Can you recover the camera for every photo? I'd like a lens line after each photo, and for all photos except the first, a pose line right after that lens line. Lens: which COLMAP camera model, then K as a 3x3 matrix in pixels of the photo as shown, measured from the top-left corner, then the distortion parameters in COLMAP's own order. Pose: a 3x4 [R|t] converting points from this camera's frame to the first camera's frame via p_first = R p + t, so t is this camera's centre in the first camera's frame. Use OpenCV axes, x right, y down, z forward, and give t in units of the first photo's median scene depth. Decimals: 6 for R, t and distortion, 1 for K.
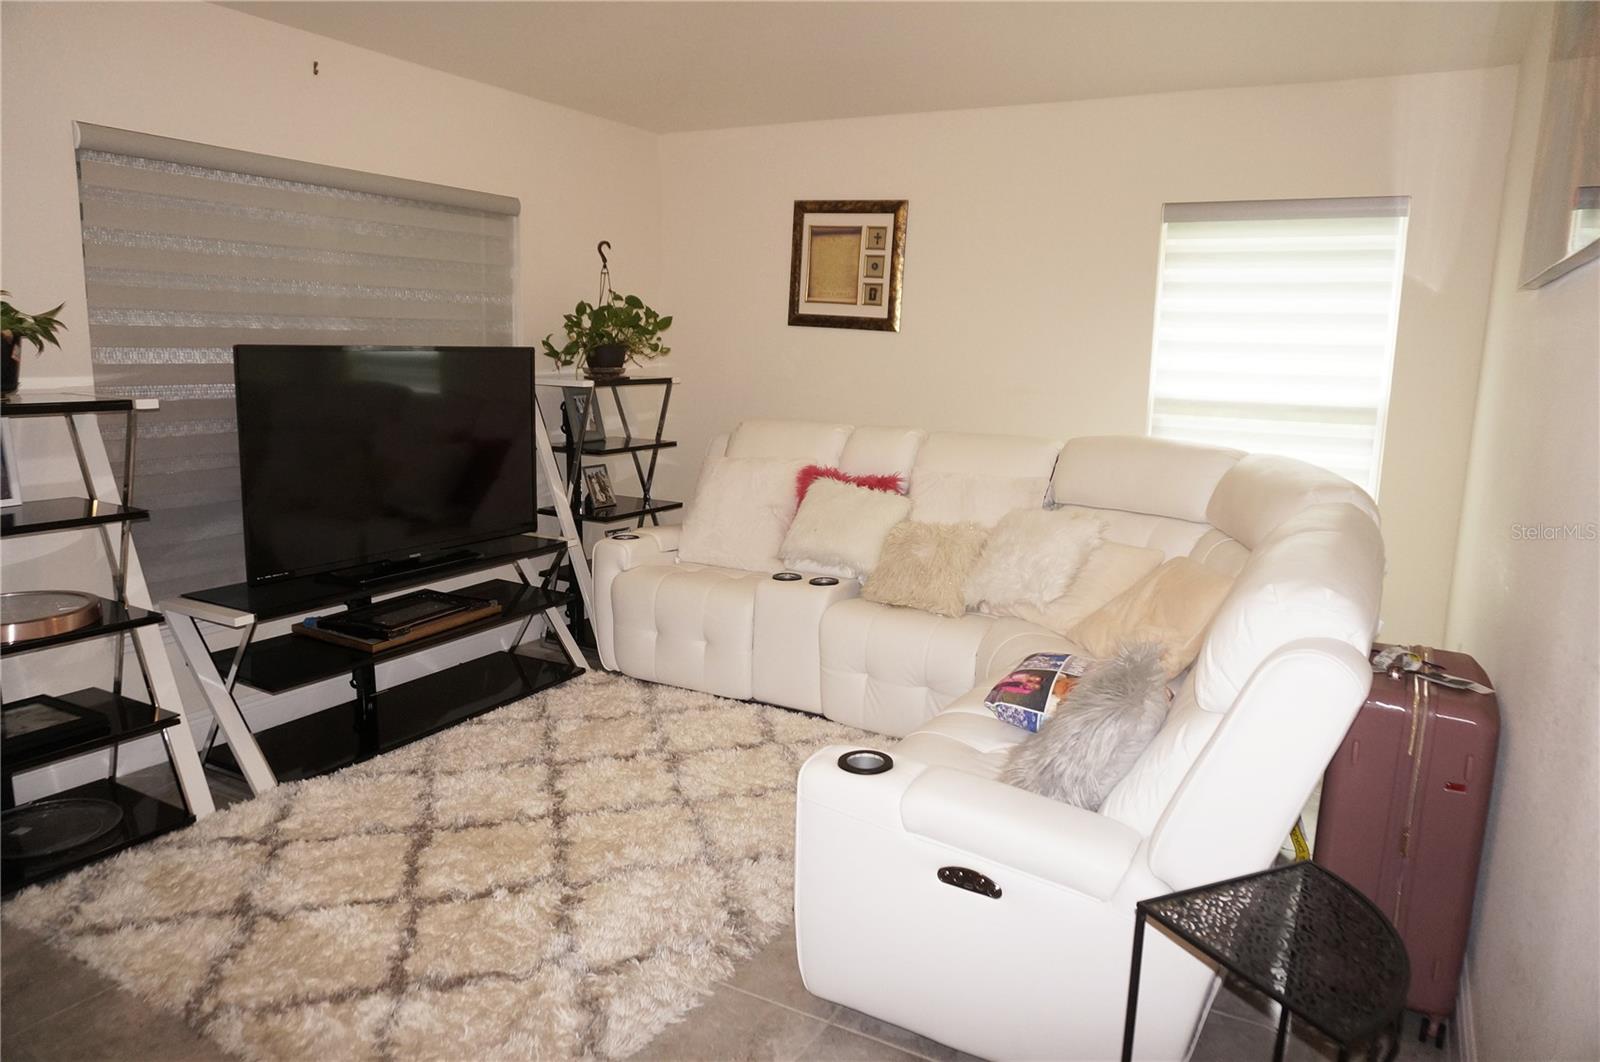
lens RADIAL K [[1060.6, 0, 794.3], [0, 1060.6, 530.9], [0, 0, 1]] dist [-0.054303, 0.036207]
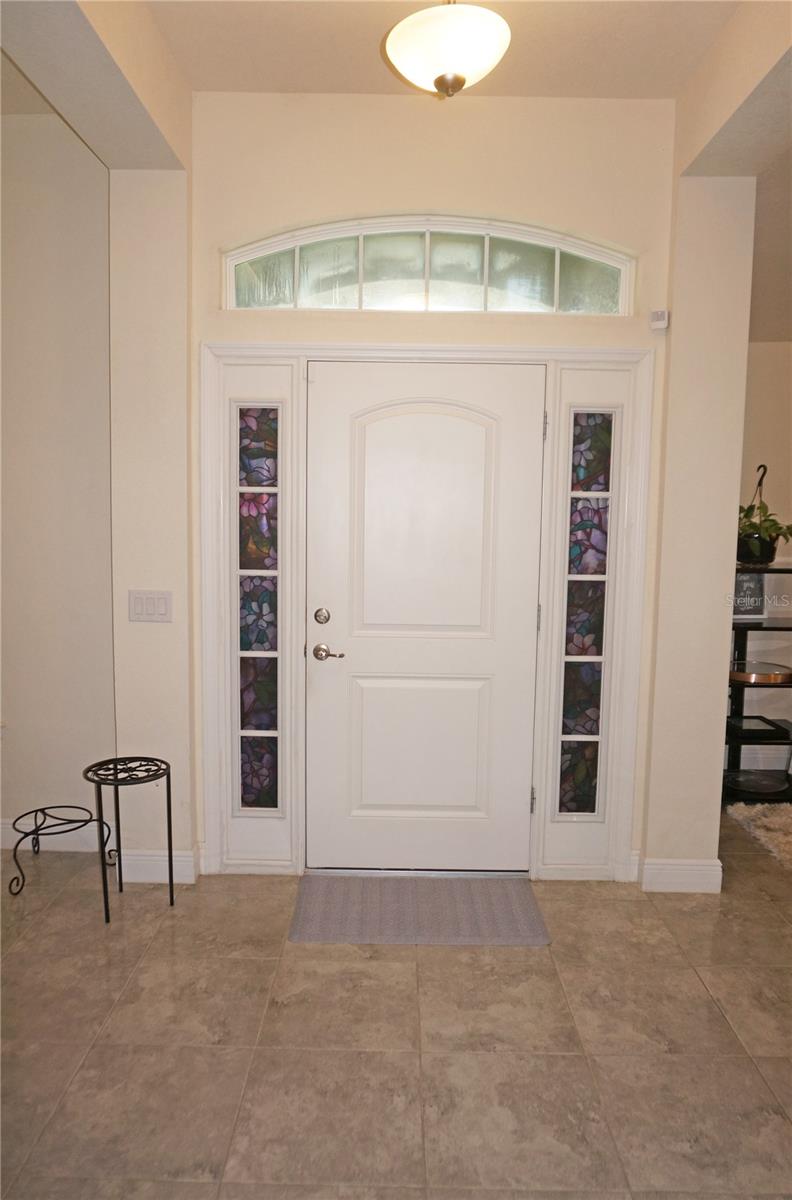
lens RADIAL K [[795.4, 0, 396.0], [0, 795.4, 600.0], [0, 0, 1]] dist [-0.054303, 0.036207]
pose [[0.467605, 0.077318, -0.880550, 0.281962], [-0.154347, 0.988005, 0.004789, 0.049278], [0.870358, 0.133671, 0.473929, -0.381005]]
